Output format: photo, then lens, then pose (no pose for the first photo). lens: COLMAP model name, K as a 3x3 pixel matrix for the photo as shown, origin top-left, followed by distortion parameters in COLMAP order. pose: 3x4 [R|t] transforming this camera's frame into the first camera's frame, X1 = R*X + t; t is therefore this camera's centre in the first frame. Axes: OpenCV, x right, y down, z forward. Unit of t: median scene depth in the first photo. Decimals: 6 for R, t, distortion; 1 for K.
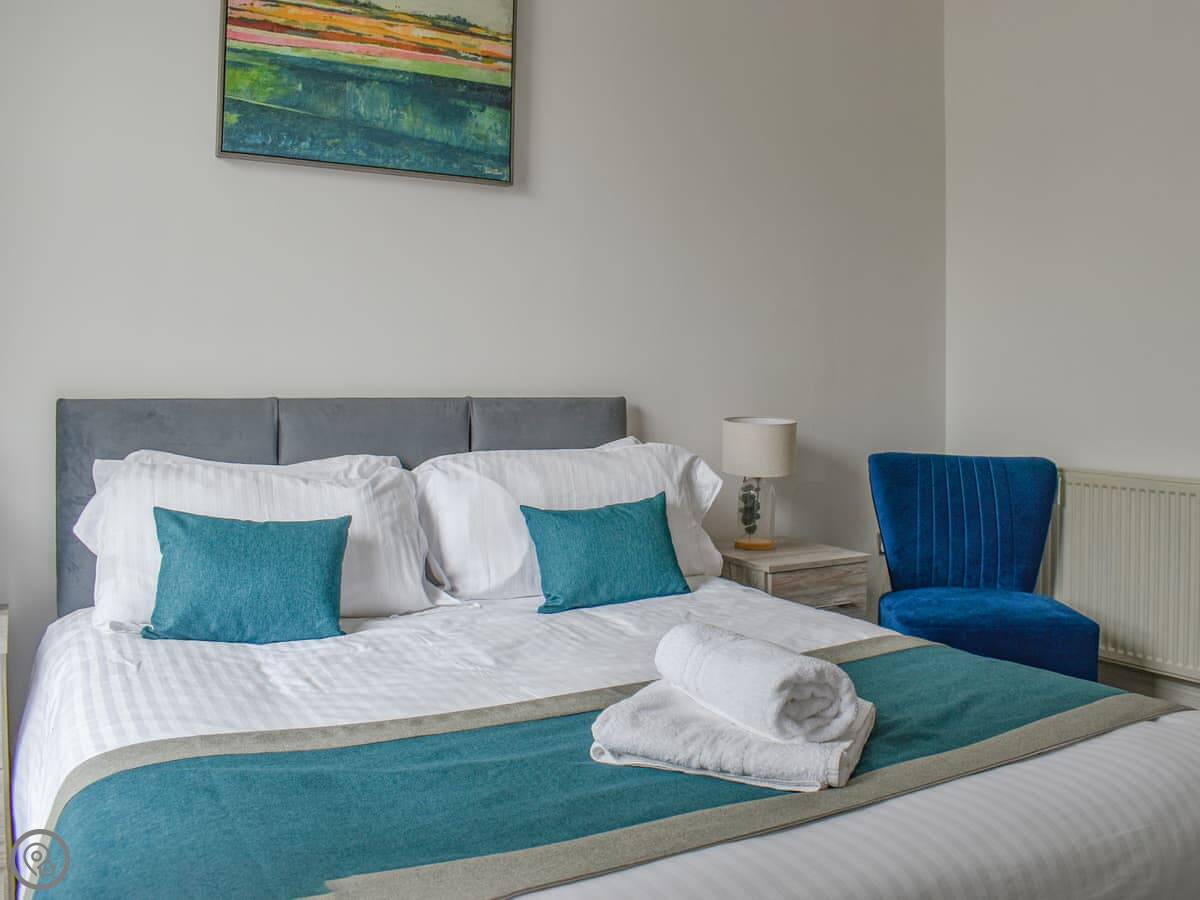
lens RADIAL K [[1083.4, 0, 600.3], [0, 1083.4, 416.4], [0, 0, 1]] dist [-0.060106, -0.006220]
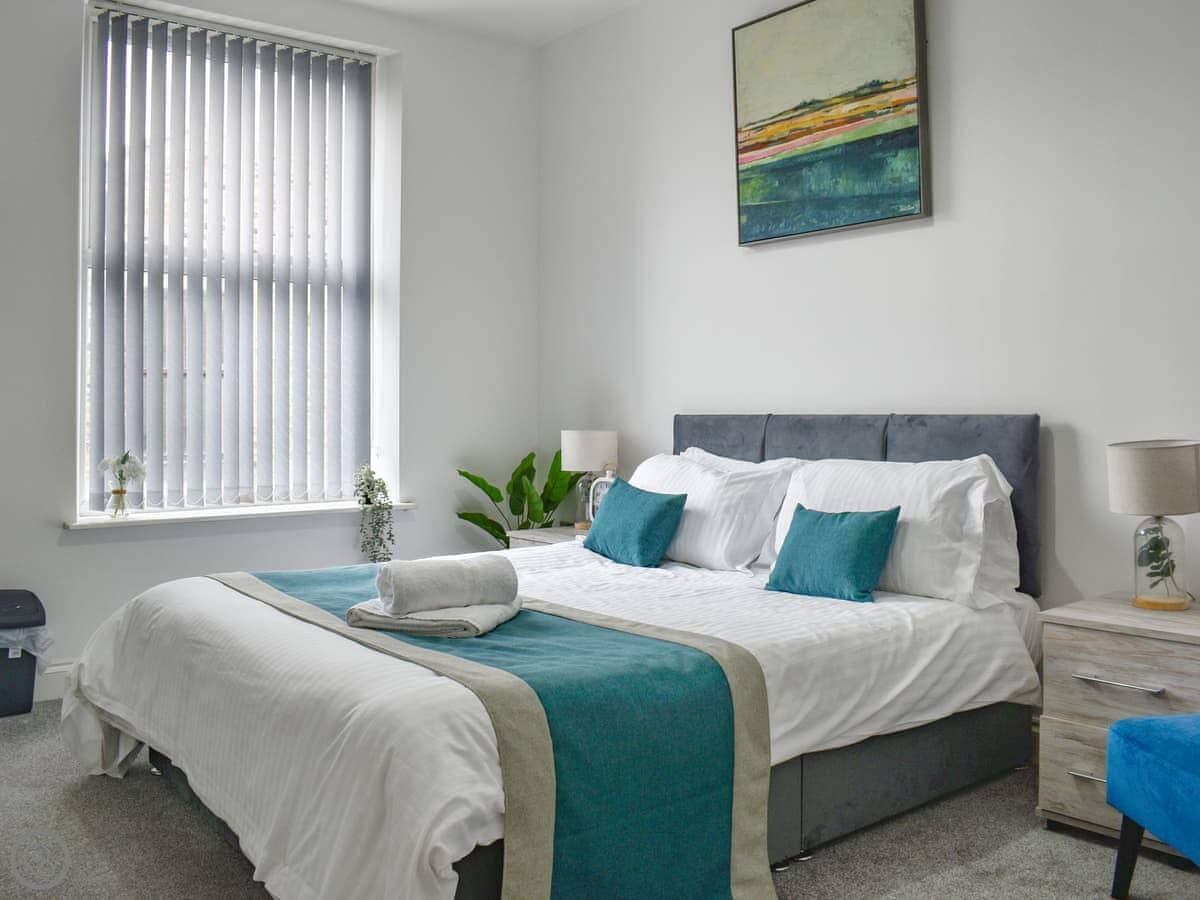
lens RADIAL K [[1091.2, 0, 600.5], [0, 1091.2, 476.0], [0, 0, 1]] dist [0.001604, -0.135683]
pose [[0.121283, 0.058774, -0.990876, 1.025969], [-0.018492, 0.998206, 0.056945, -0.012775], [0.992446, 0.011416, 0.122153, 0.587480]]
